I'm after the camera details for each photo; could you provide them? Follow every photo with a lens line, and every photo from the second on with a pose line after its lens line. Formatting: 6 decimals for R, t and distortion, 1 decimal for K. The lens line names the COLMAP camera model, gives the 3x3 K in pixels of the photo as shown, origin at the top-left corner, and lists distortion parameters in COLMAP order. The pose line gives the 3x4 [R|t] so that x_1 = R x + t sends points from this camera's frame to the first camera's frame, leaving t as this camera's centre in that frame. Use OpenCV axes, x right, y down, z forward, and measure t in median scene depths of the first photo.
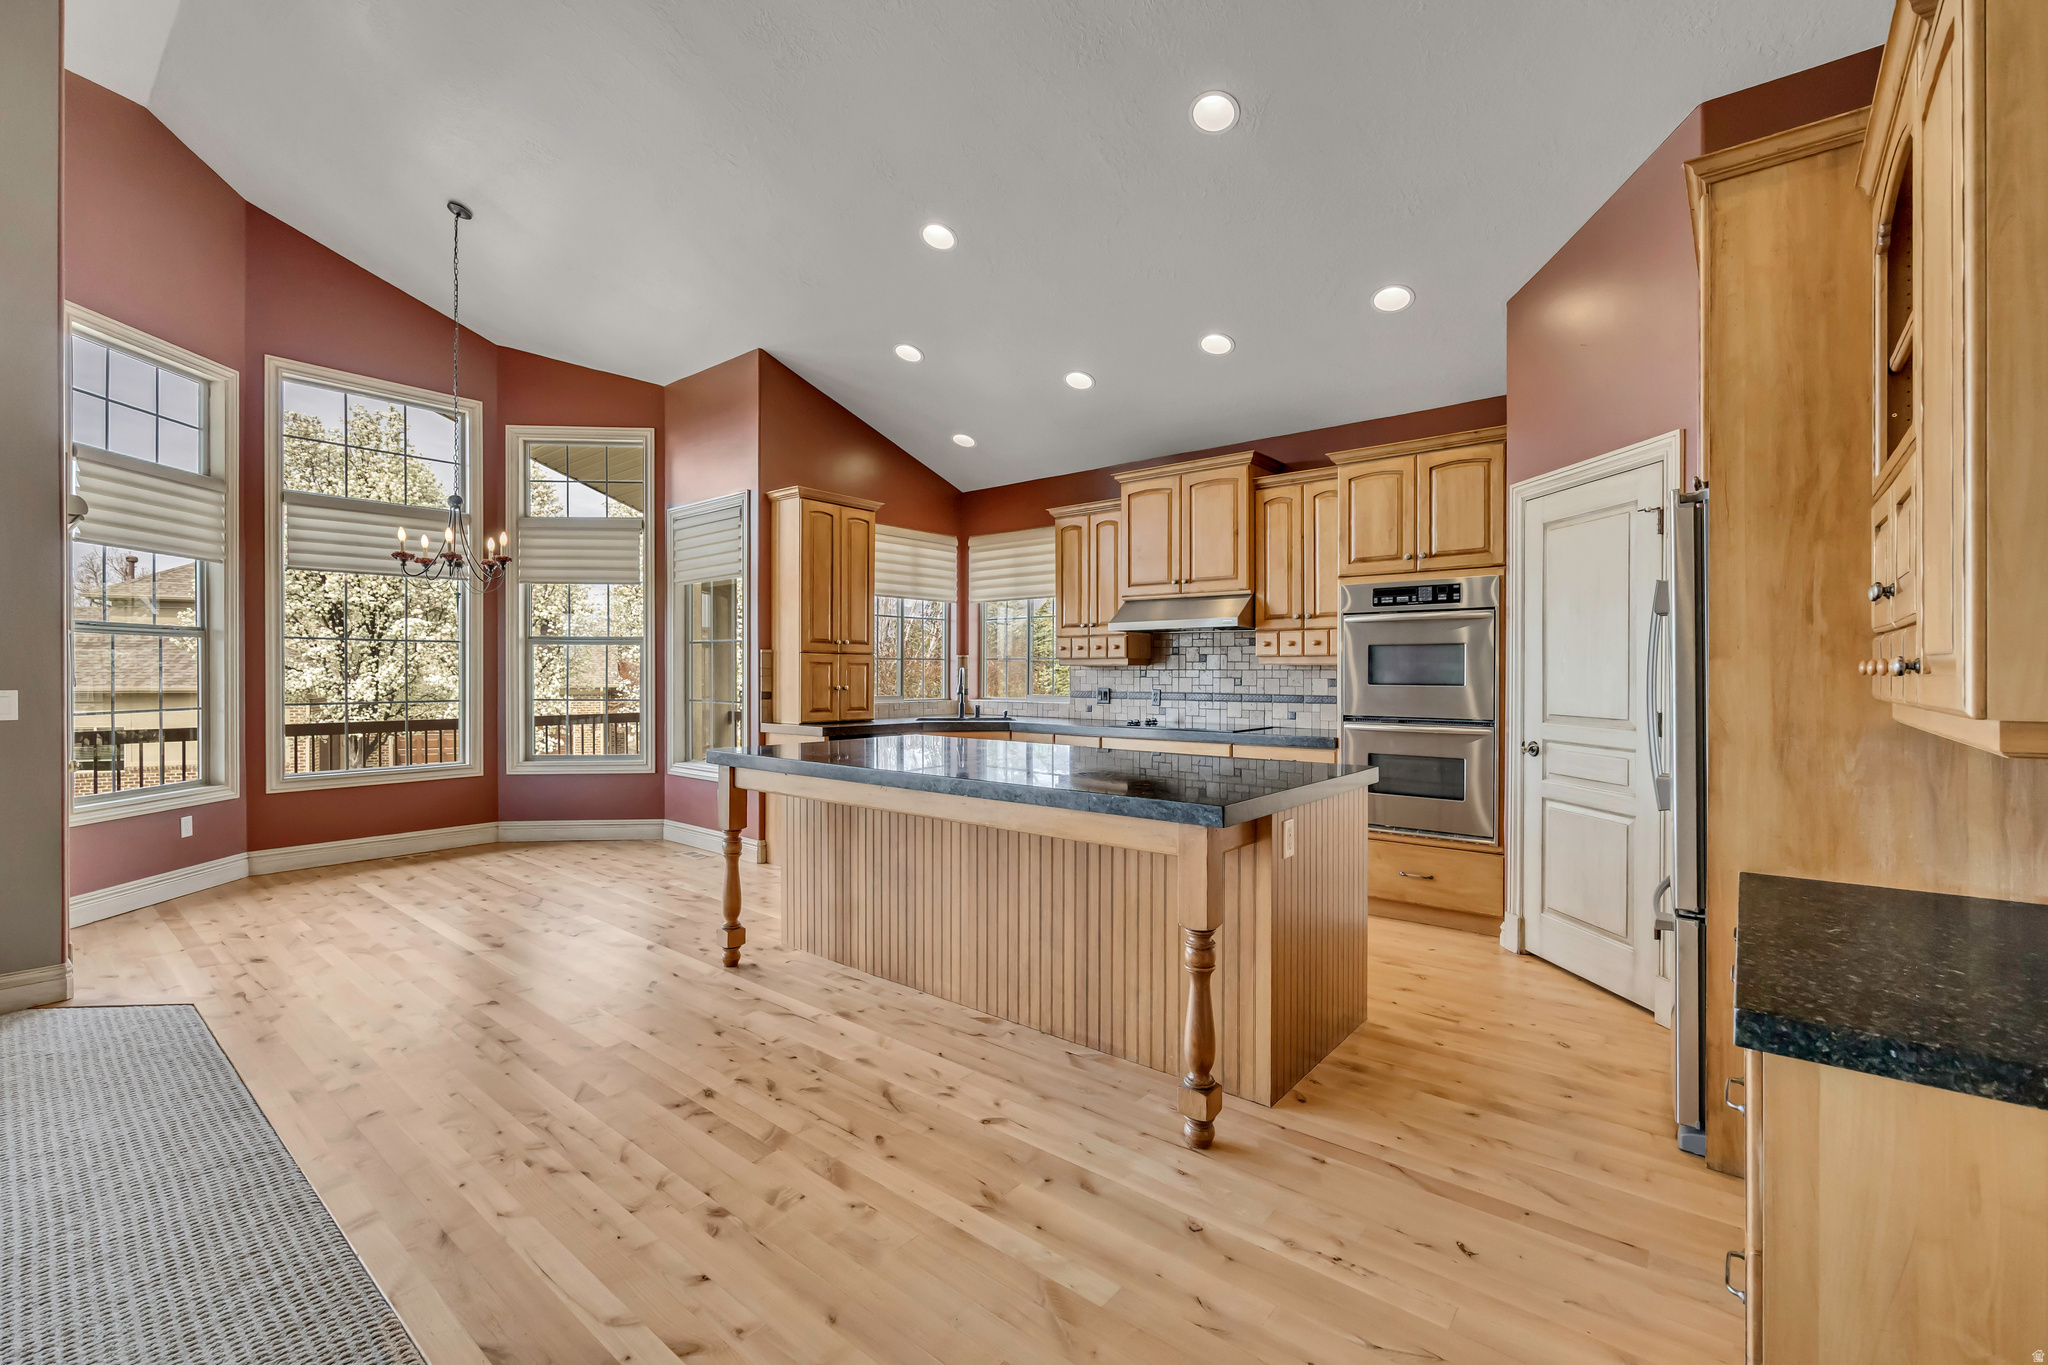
lens RADIAL K [[875.4, 0, 1021.7], [0, 875.4, 675.8], [0, 0, 1]] dist [-0.004526, -0.000600]
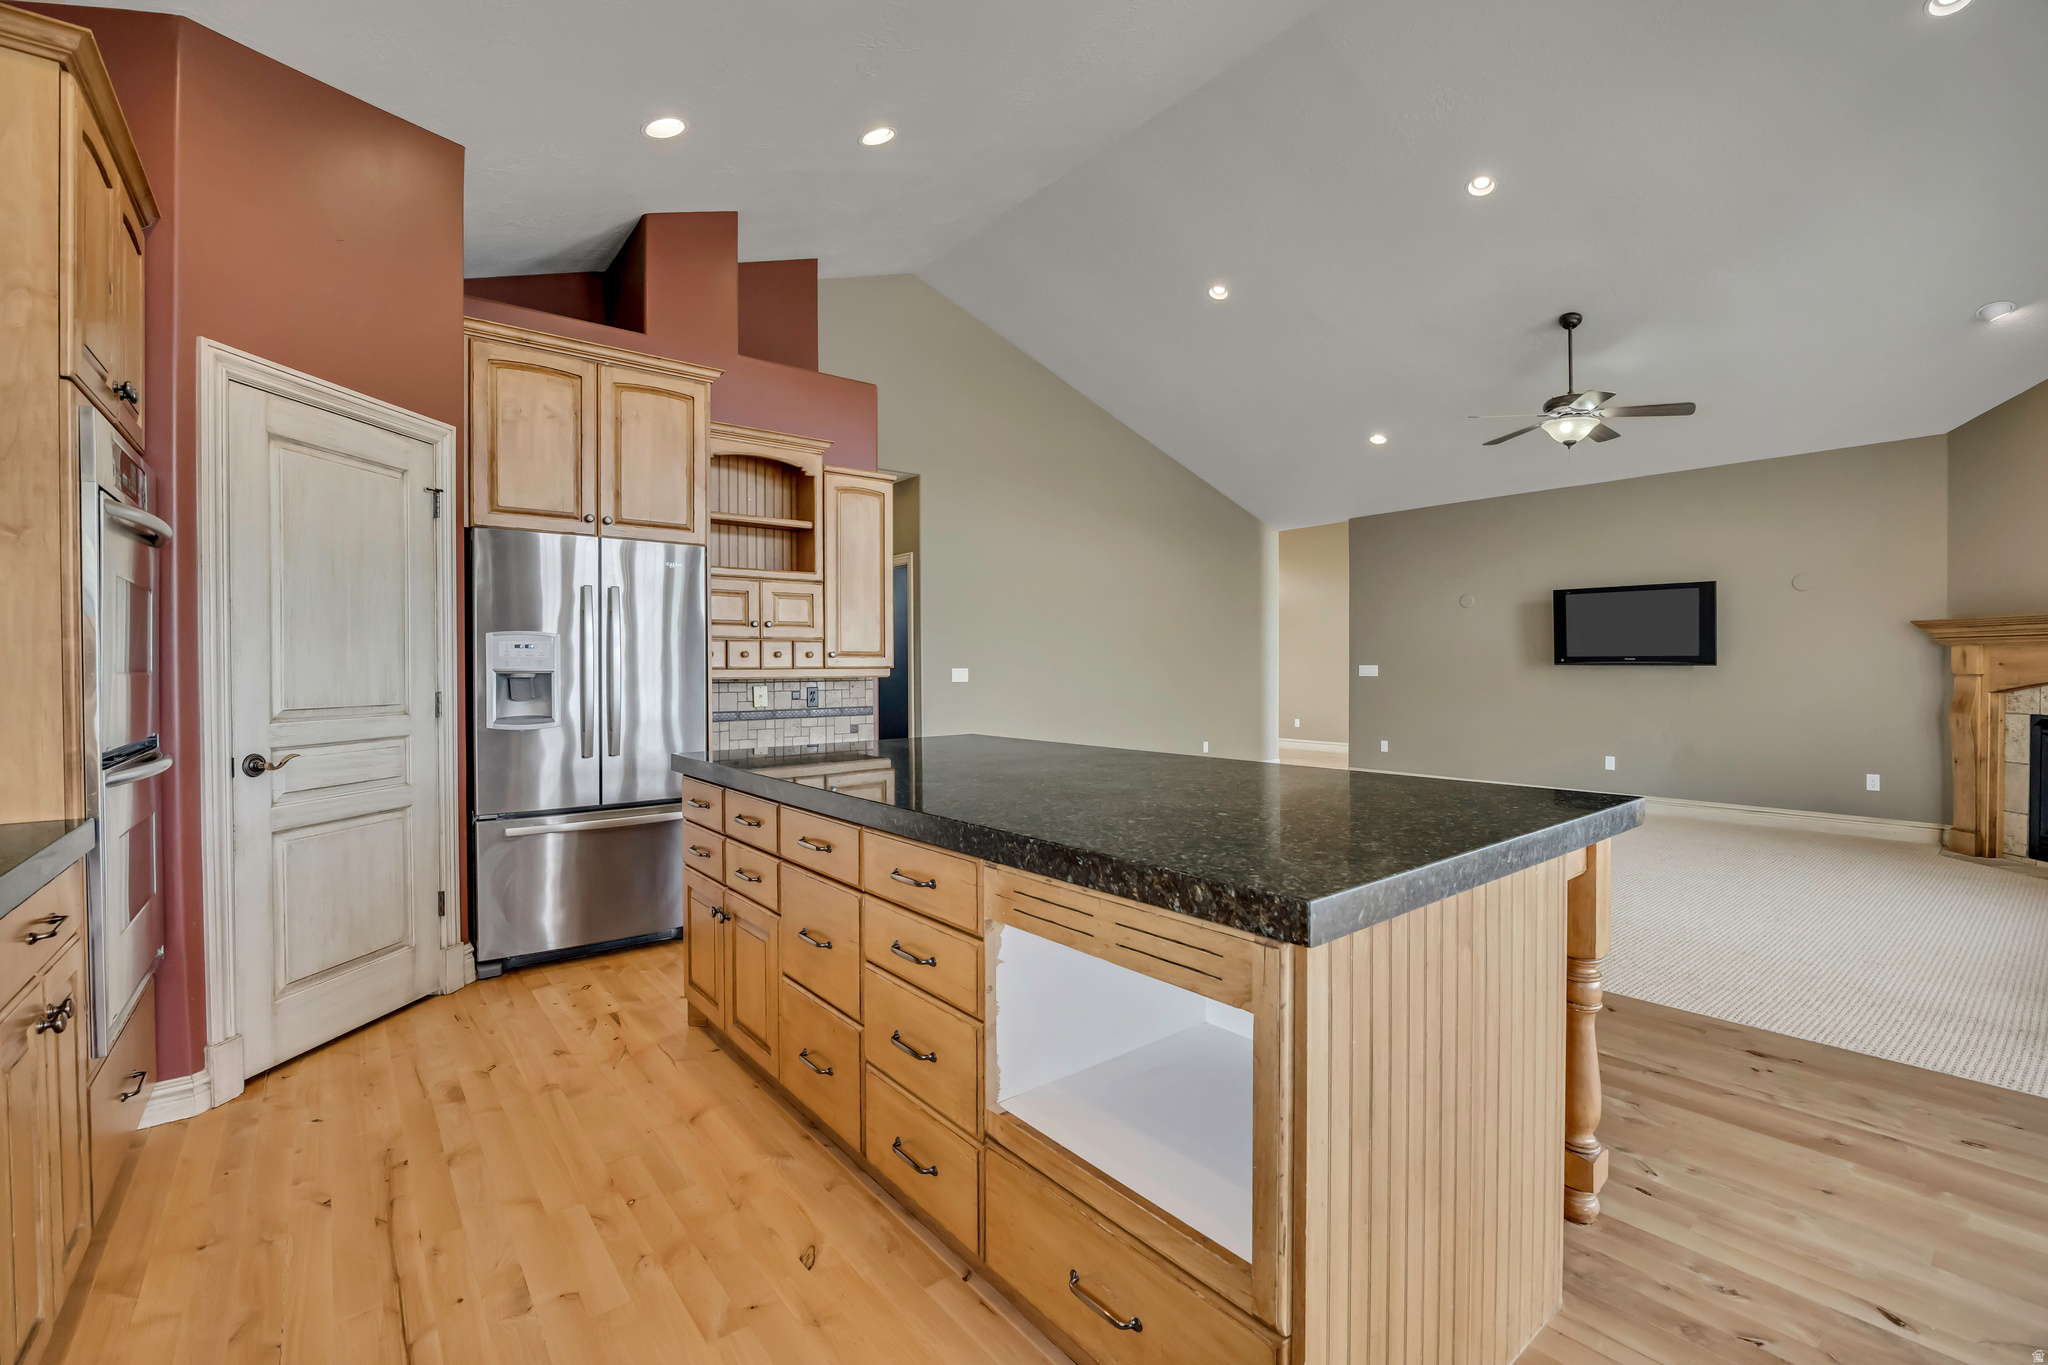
lens RADIAL K [[875.4, 0, 1043.0], [0, 875.4, 671.5], [0, 0, 1]] dist [-0.004526, -0.000600]
pose [[-0.983857, 0.002153, 0.178942, -0.087179], [0.003933, 0.999946, 0.009589, 0.005971], [-0.178912, 0.010138, -0.983813, 1.127650]]
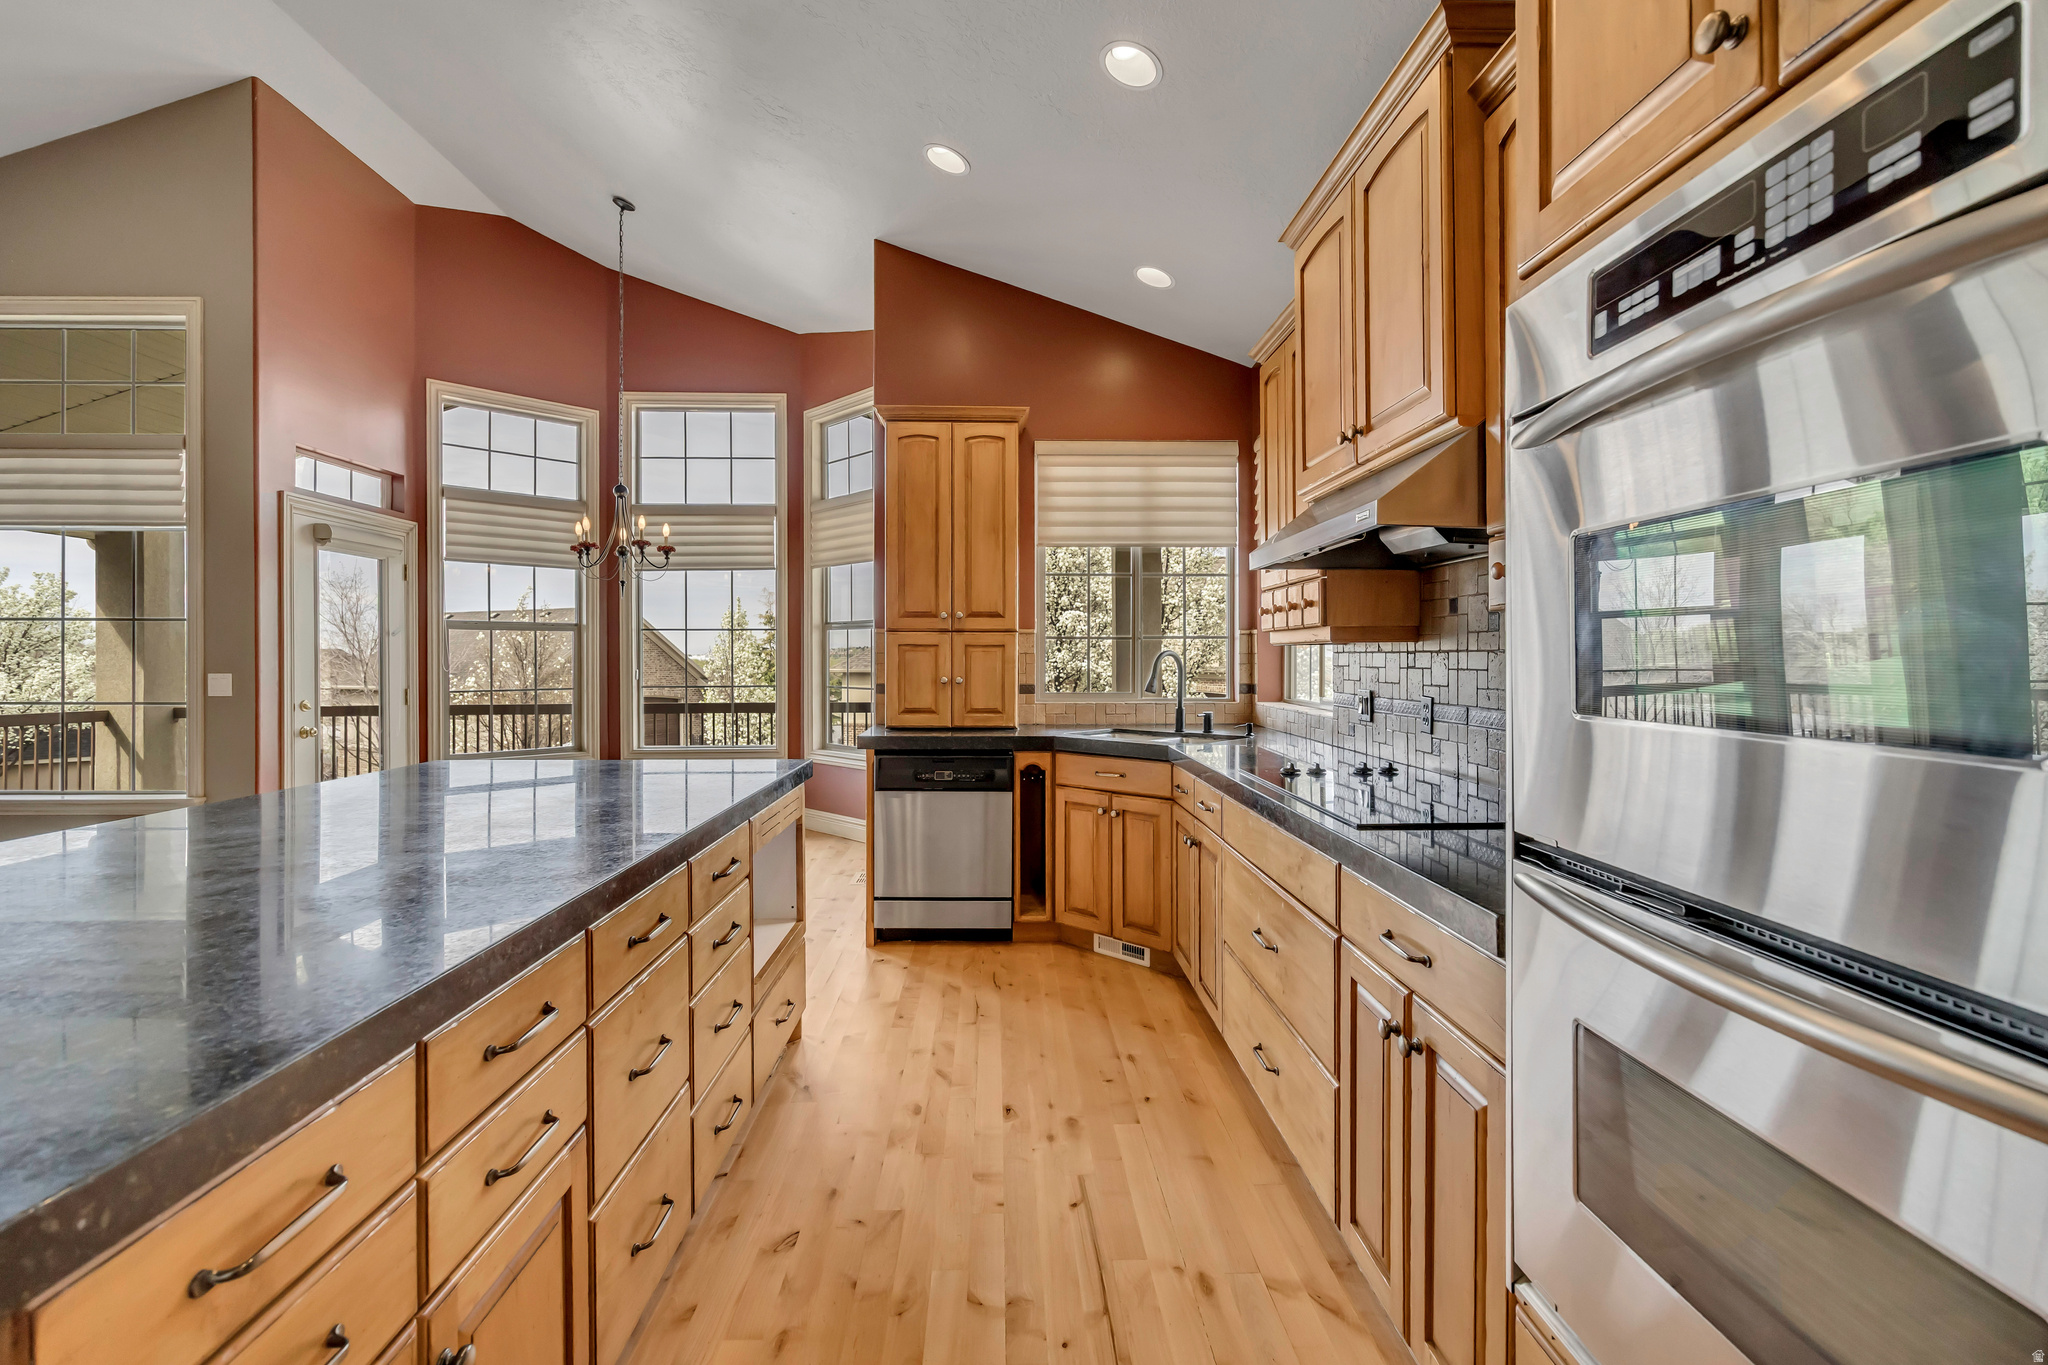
lens RADIAL K [[875.4, 0, 1021.6], [0, 875.4, 653.6], [0, 0, 1]] dist [-0.004526, -0.000600]
pose [[0.667372, -0.006098, -0.744699, 0.400045], [-0.000117, 0.999966, -0.008293, -0.002119], [0.744724, 0.005622, 0.667348, 0.638399]]
